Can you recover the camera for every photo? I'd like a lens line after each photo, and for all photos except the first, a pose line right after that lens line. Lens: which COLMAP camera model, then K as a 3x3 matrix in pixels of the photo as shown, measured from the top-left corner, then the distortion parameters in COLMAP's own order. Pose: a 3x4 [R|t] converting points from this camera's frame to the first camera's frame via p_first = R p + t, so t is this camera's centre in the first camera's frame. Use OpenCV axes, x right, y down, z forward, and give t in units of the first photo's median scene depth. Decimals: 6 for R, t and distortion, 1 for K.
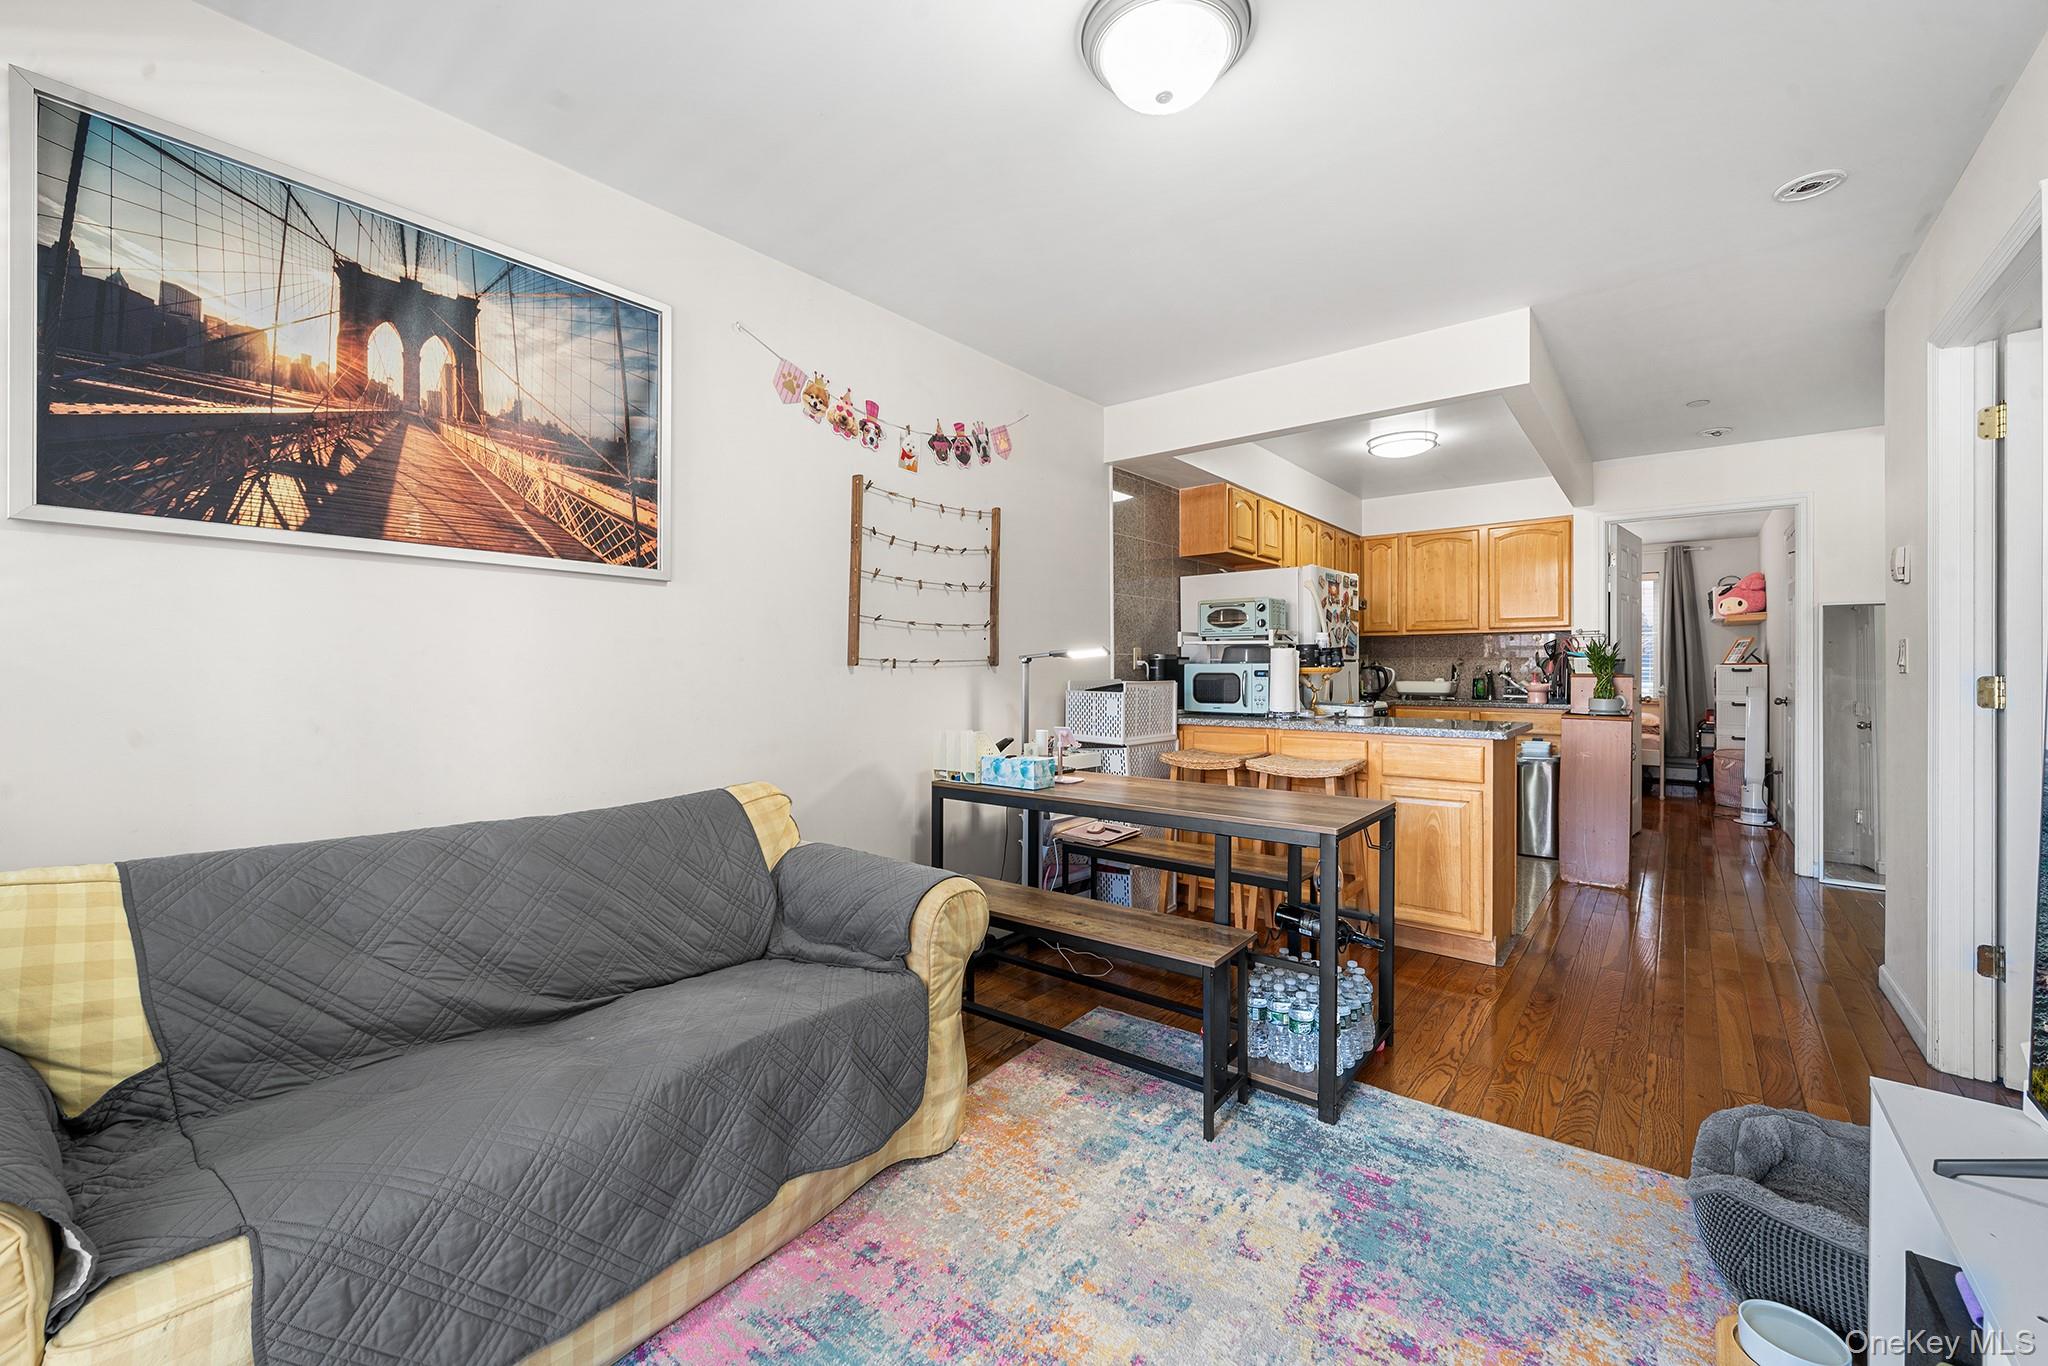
lens RADIAL K [[816.4, 0, 1026.2], [0, 816.4, 668.5], [0, 0, 1]] dist [0.000291, 0.000009]
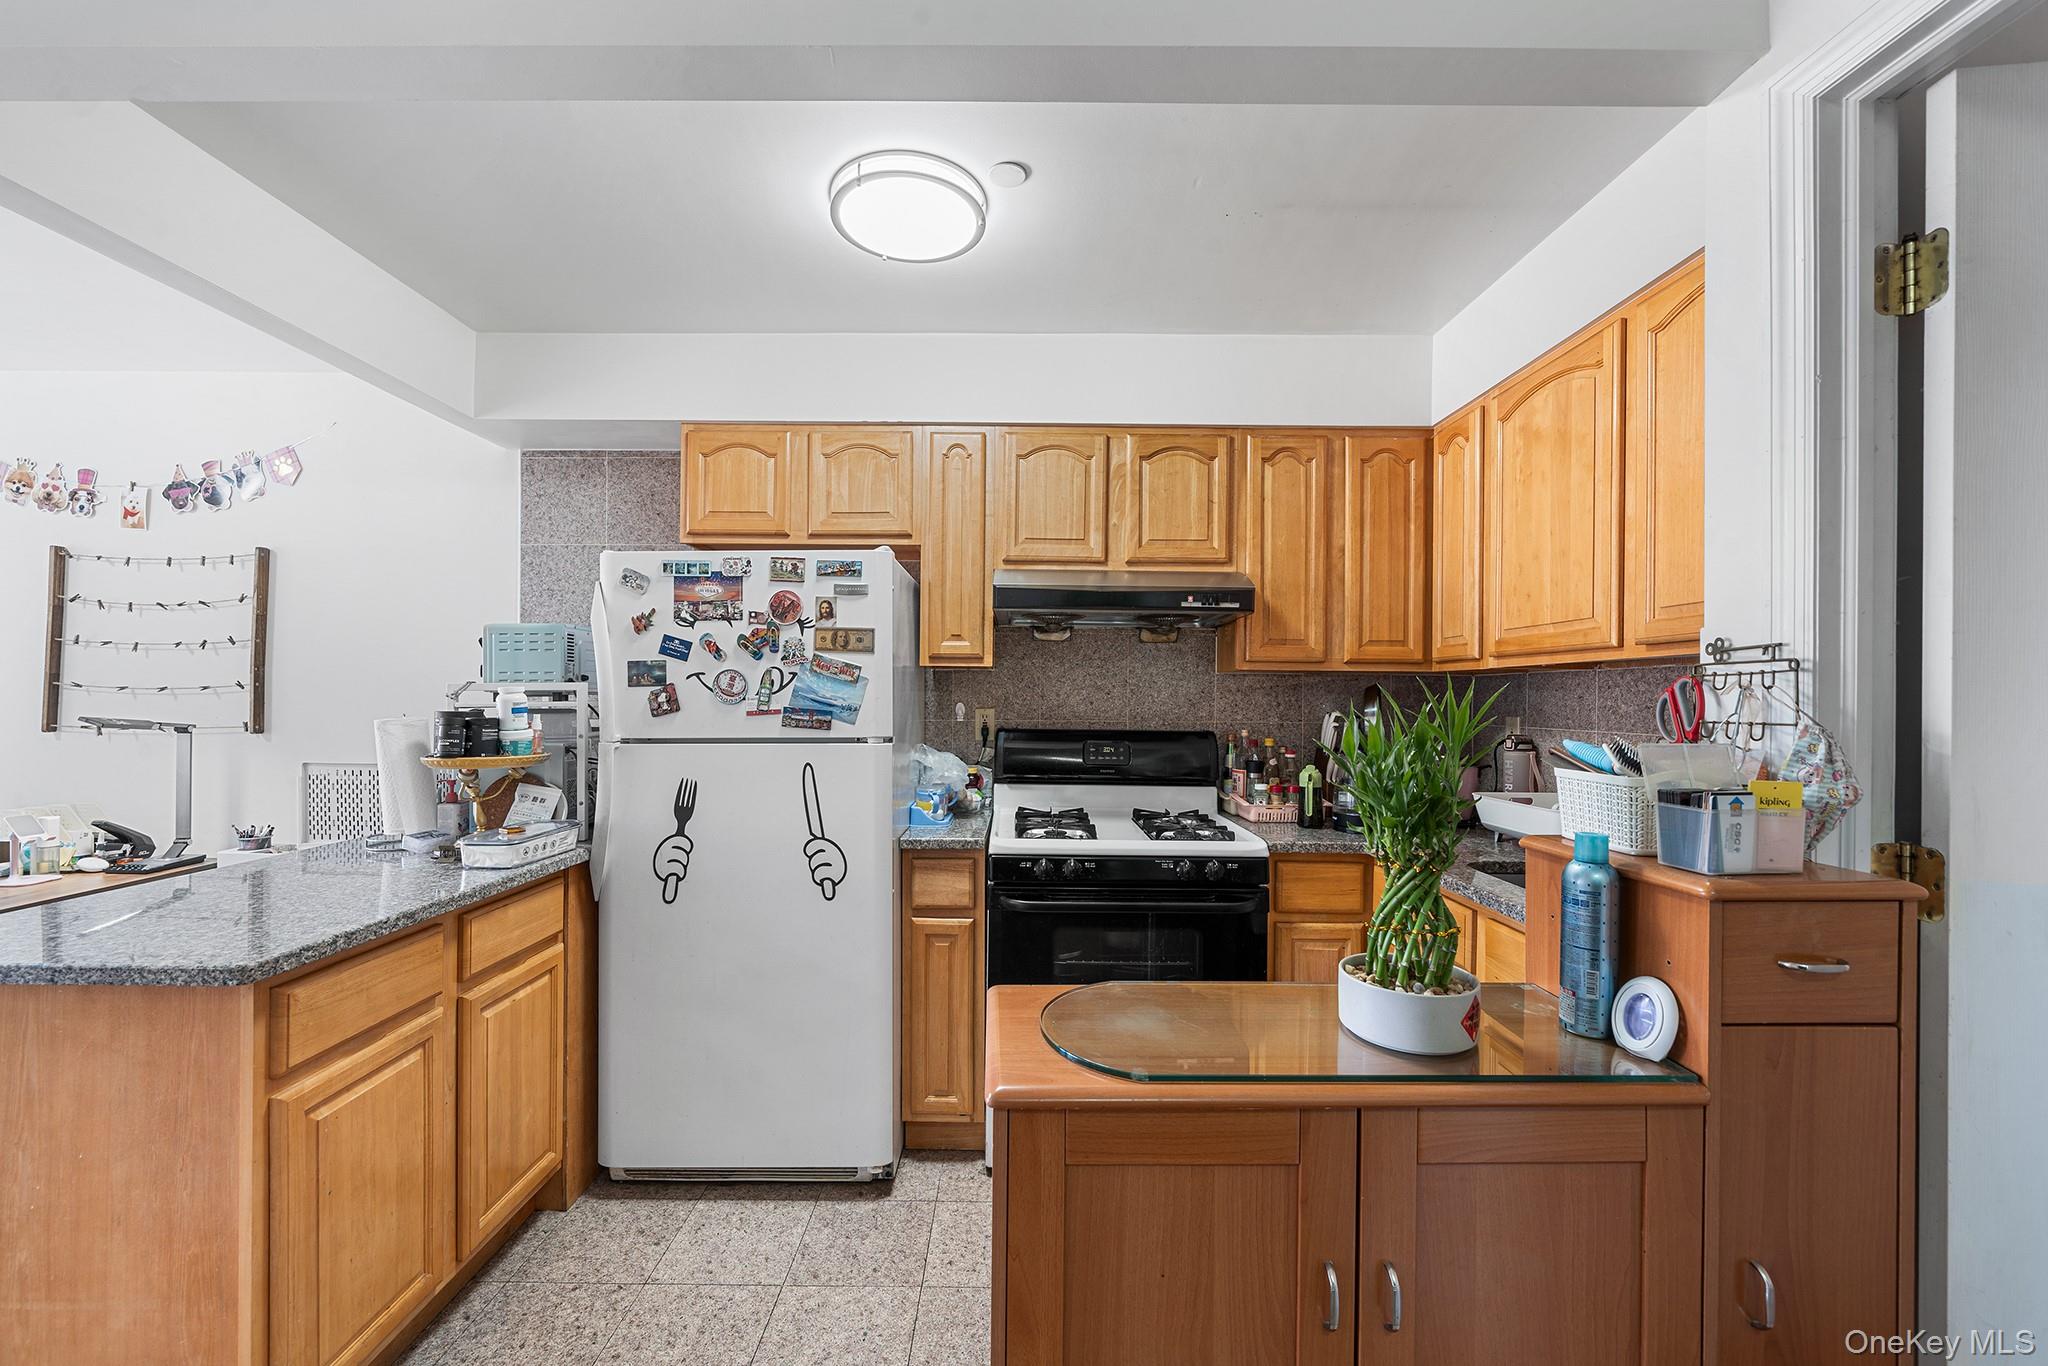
lens RADIAL K [[824.4, 0, 1017.1], [0, 824.4, 694.4], [0, 0, 1]] dist [-0.004206, 0.000212]
pose [[0.618299, 0.003695, -0.785934, 0.640142], [-0.008578, 0.999961, -0.002047, -0.027384], [0.785896, 0.008007, 0.618307, 0.620595]]
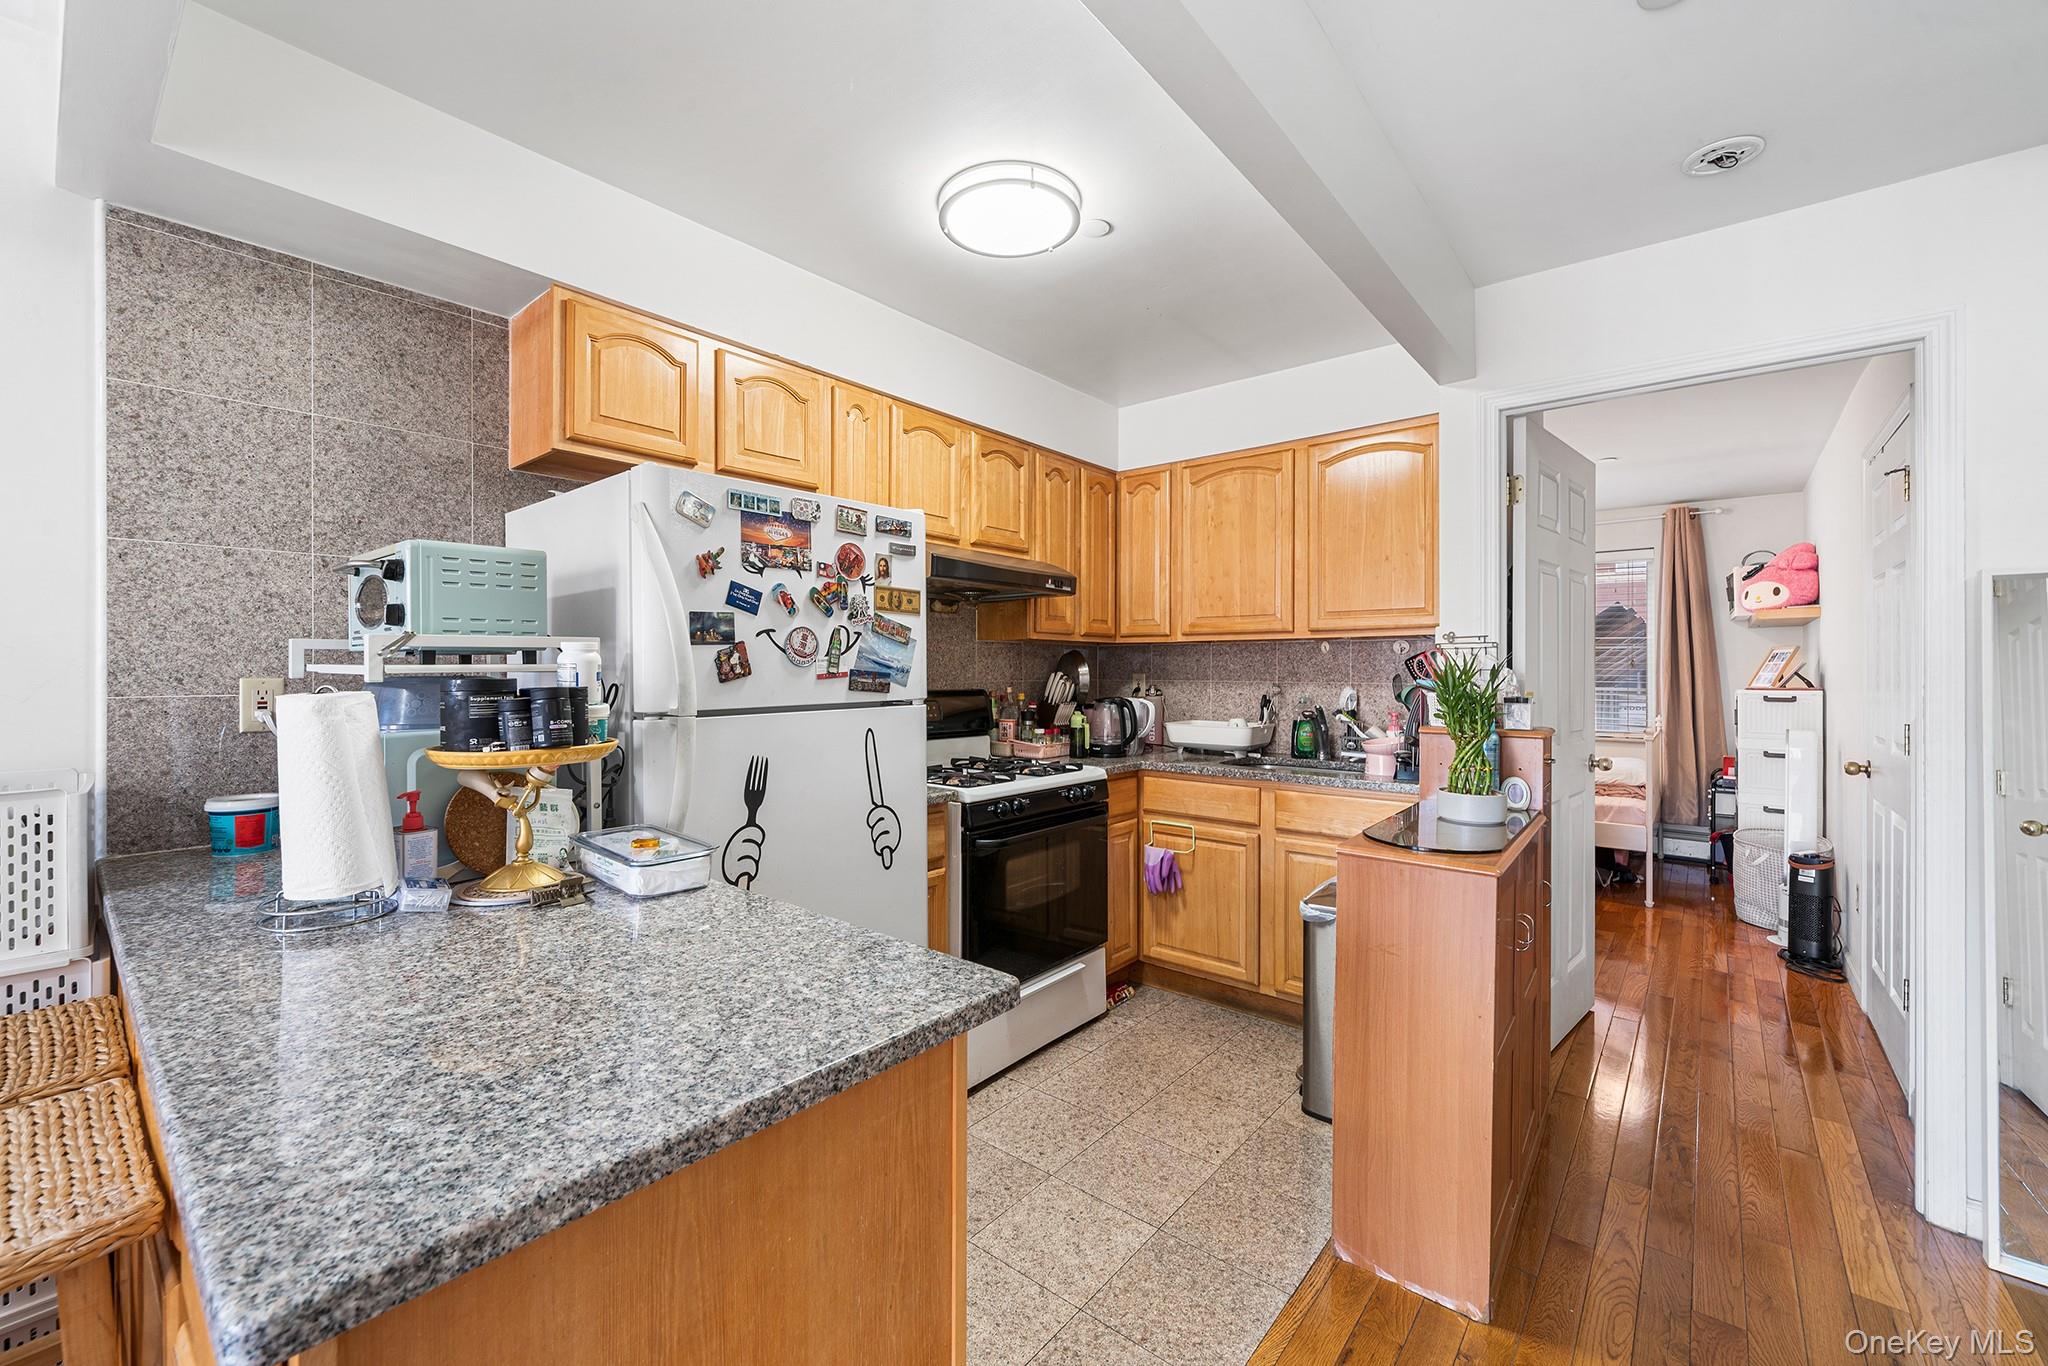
lens RADIAL K [[832.5, 0, 1015.4], [0, 832.5, 667.3], [0, 0, 1]] dist [-0.004963, -0.000206]
pose [[0.999793, 0.003191, -0.020115, 0.371074], [-0.003235, 0.999992, -0.002180, -0.022108], [0.020108, 0.002245, 0.999795, 0.431334]]
